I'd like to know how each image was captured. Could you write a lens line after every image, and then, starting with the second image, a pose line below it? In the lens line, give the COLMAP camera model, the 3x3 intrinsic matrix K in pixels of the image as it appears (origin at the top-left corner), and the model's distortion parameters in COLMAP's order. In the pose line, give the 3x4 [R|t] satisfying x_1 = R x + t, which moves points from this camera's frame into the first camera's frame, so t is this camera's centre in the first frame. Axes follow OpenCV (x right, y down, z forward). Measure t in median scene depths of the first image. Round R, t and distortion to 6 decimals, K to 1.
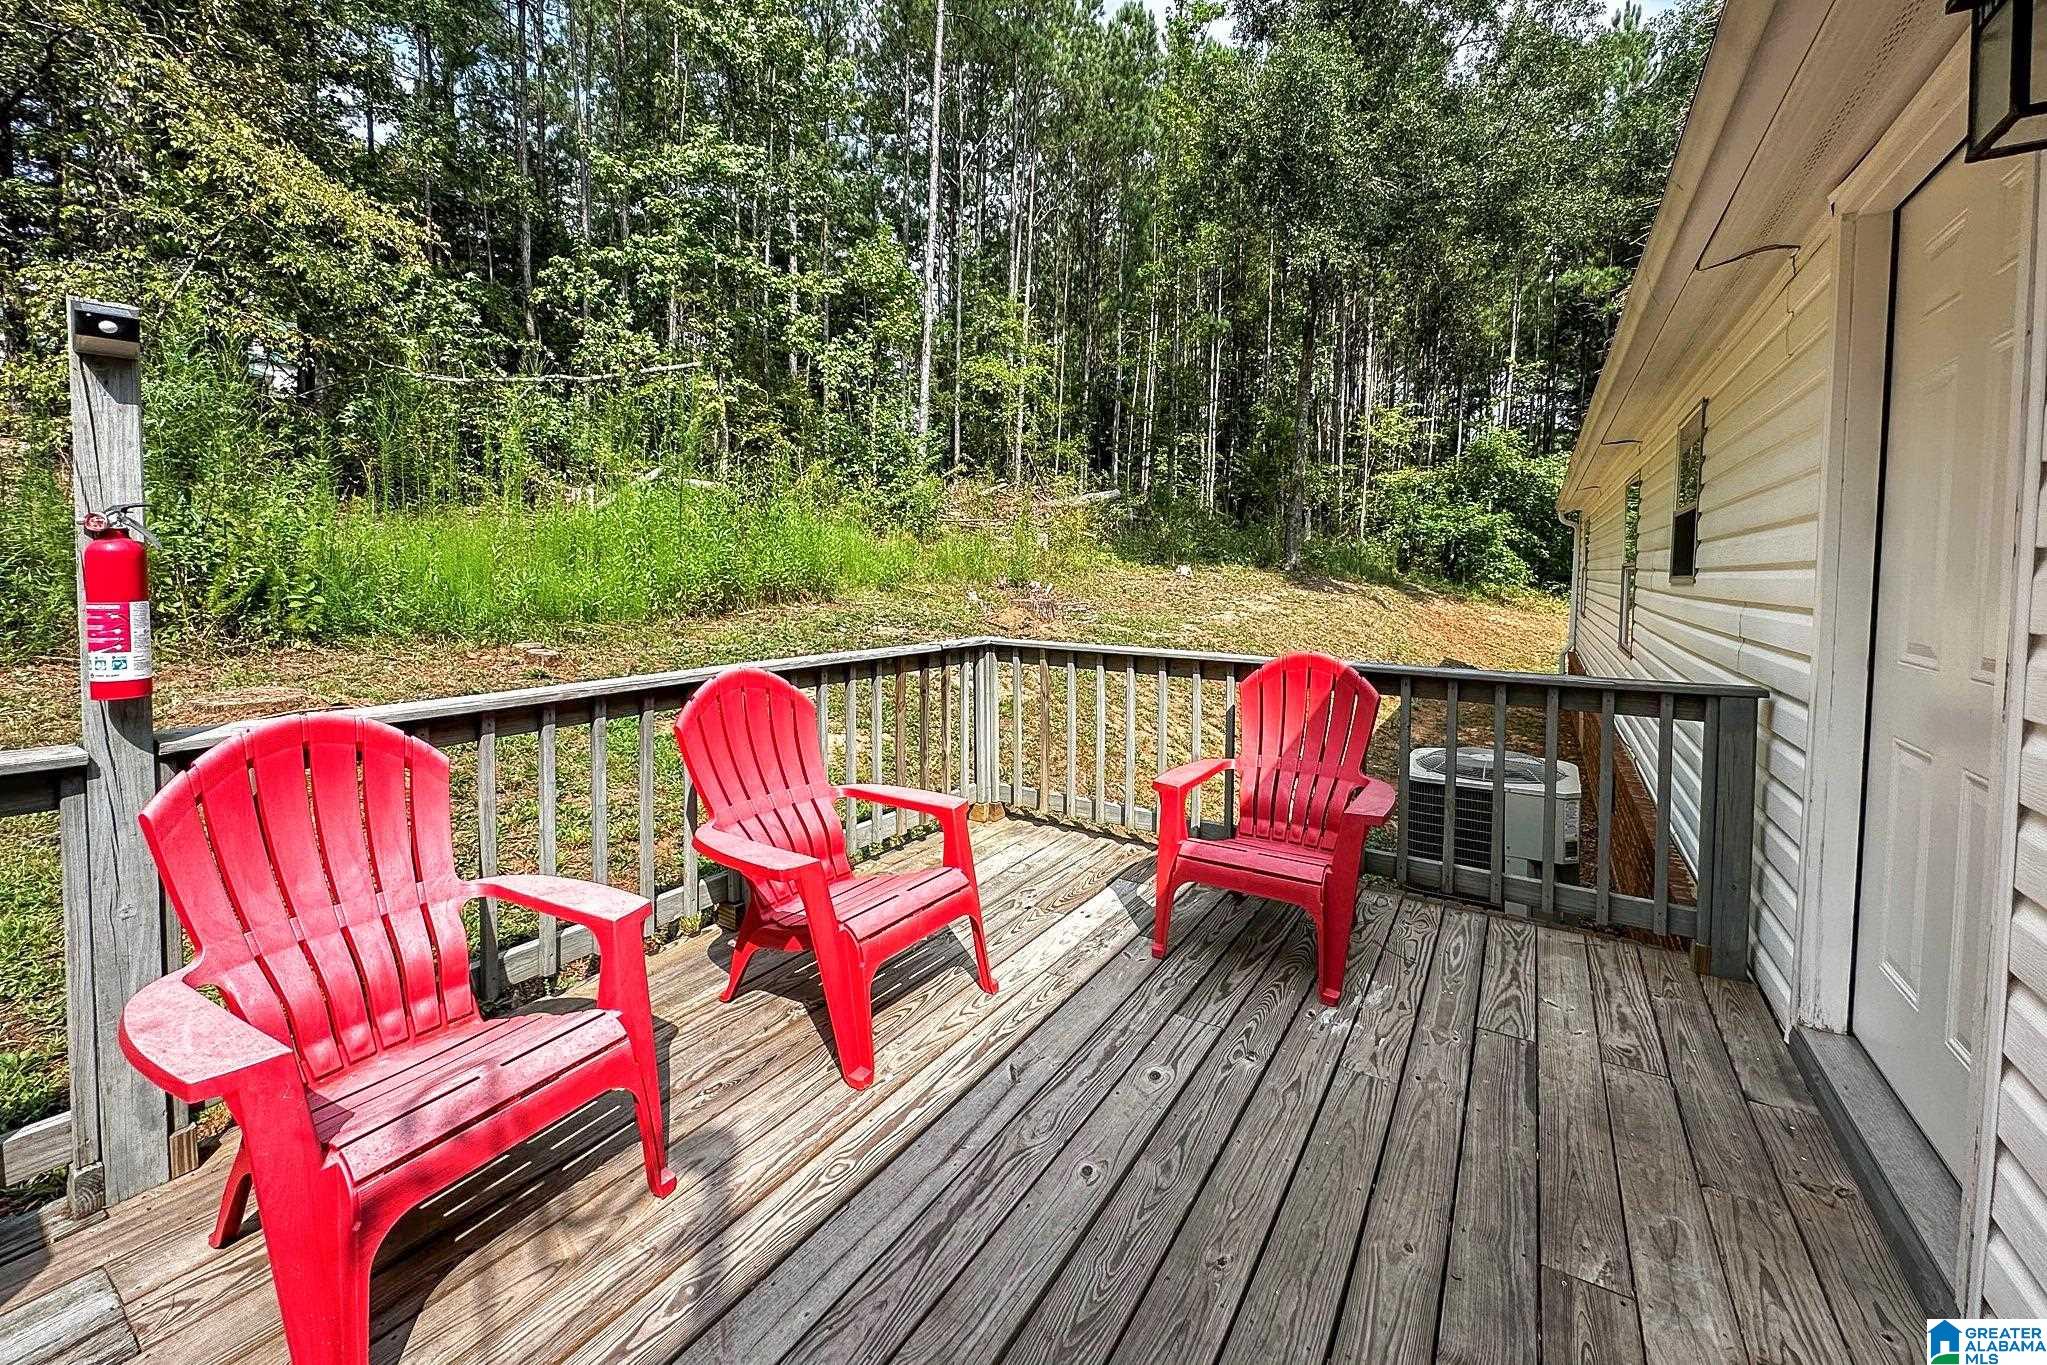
lens RADIAL K [[800.0, 0, 1015.5], [0, 800.0, 599.1], [0, 0, 1]] dist [-0.000355, -0.000078]
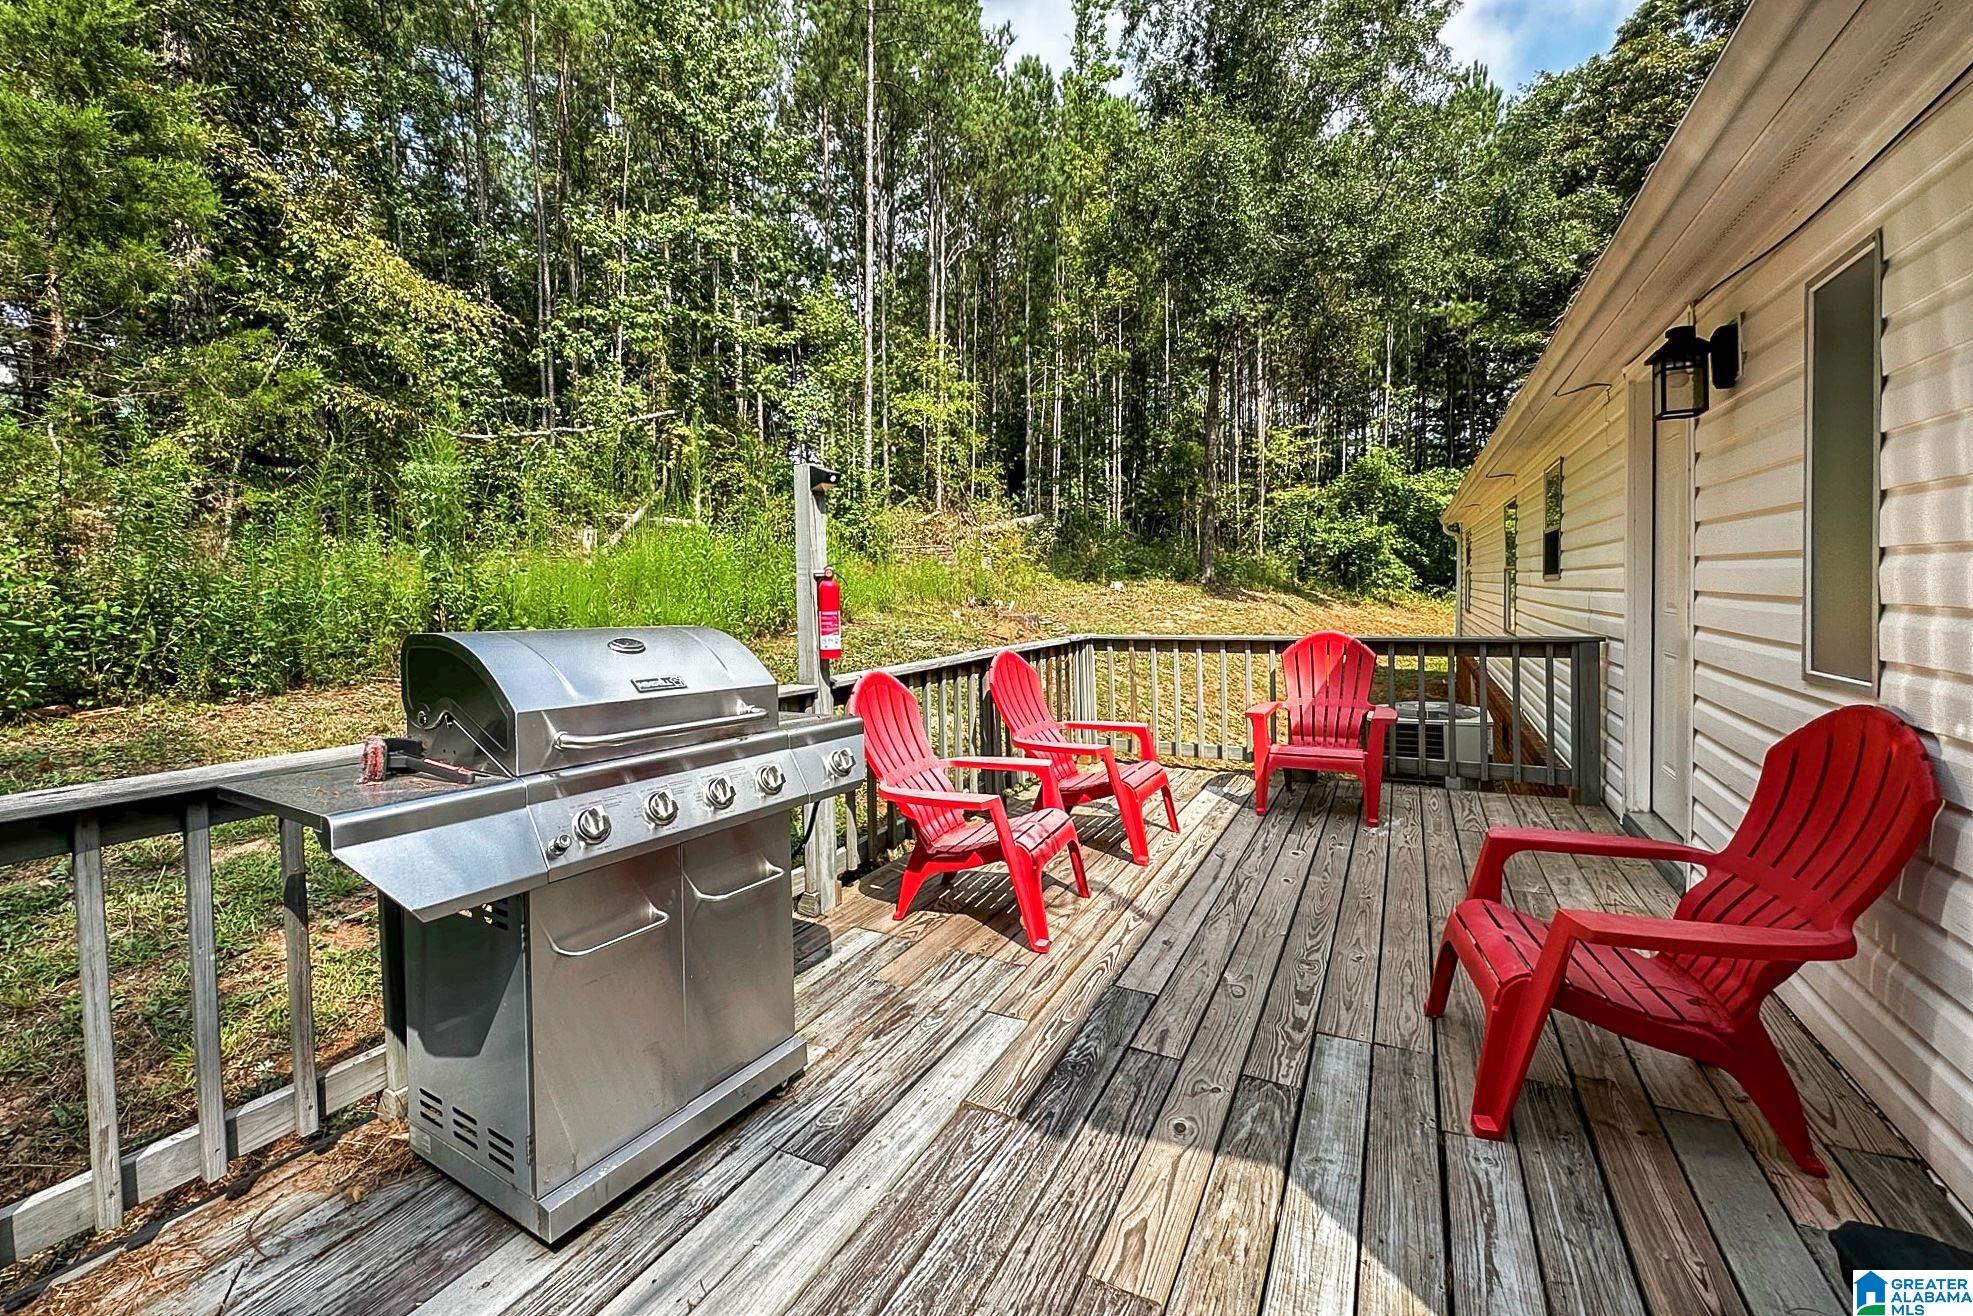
lens RADIAL K [[794.4, 0, 957.2], [0, 794.4, 613.9], [0, 0, 1]] dist [0.002270, -0.000047]
pose [[0.997553, -0.036896, 0.059383, -0.075286], [0.037438, 0.999267, -0.008042, 0.003160], [-0.059043, 0.010245, 0.998203, -0.085926]]
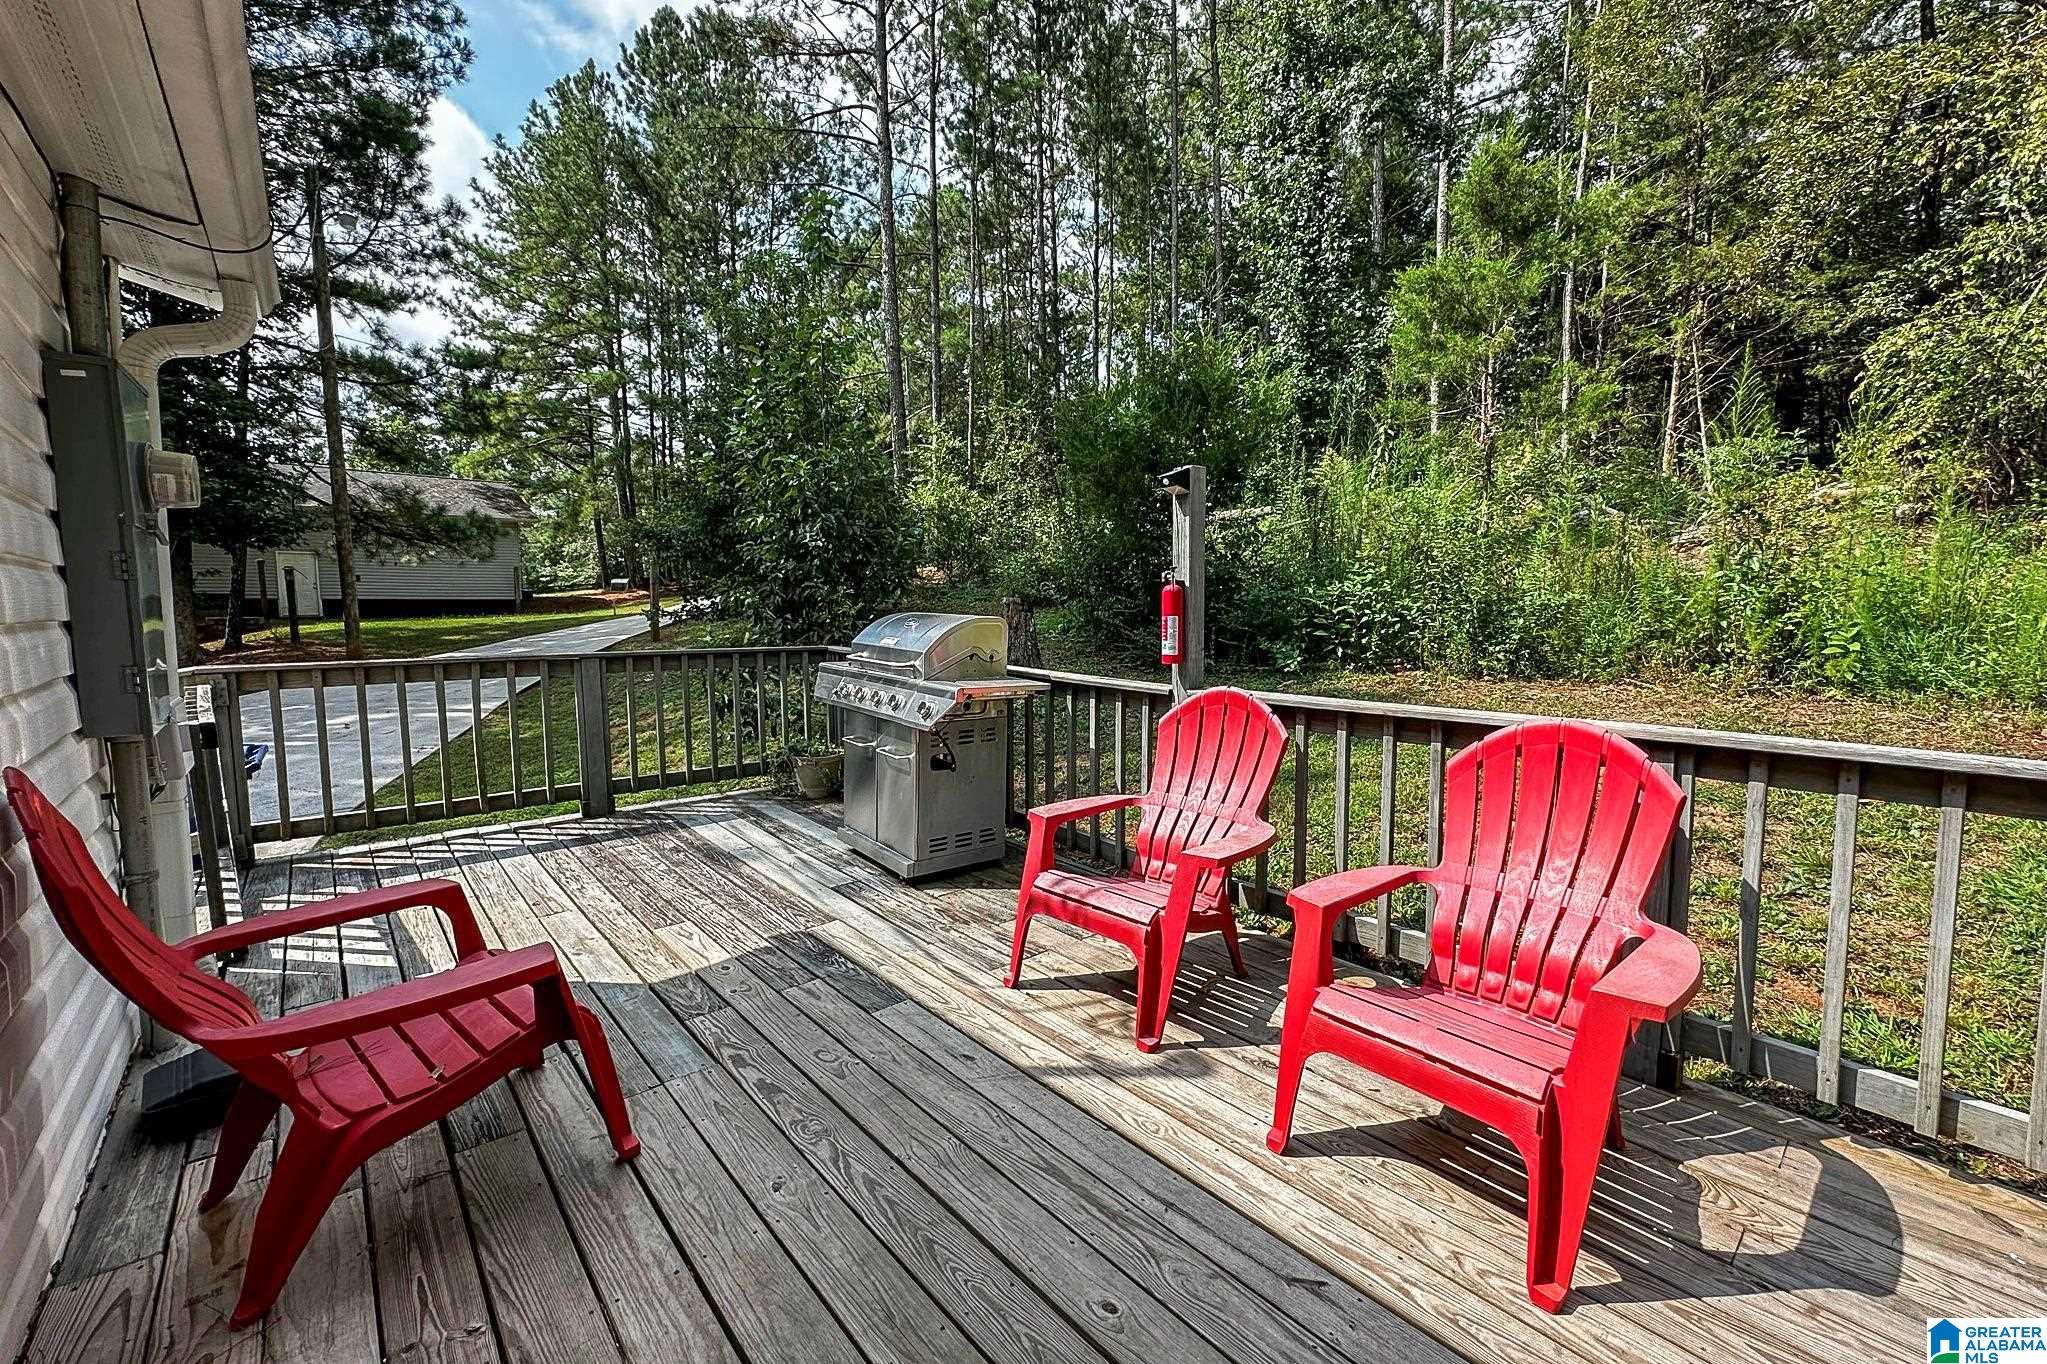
lens RADIAL K [[822.5, 0, 1024.9], [0, 822.5, 661.4], [0, 0, 1]] dist [-0.000236, -0.000196]
pose [[-0.261154, 0.085189, -0.961531, 0.082661], [-0.018465, 0.995475, 0.093211, -0.005681], [0.965120, 0.042097, -0.258399, 0.100255]]
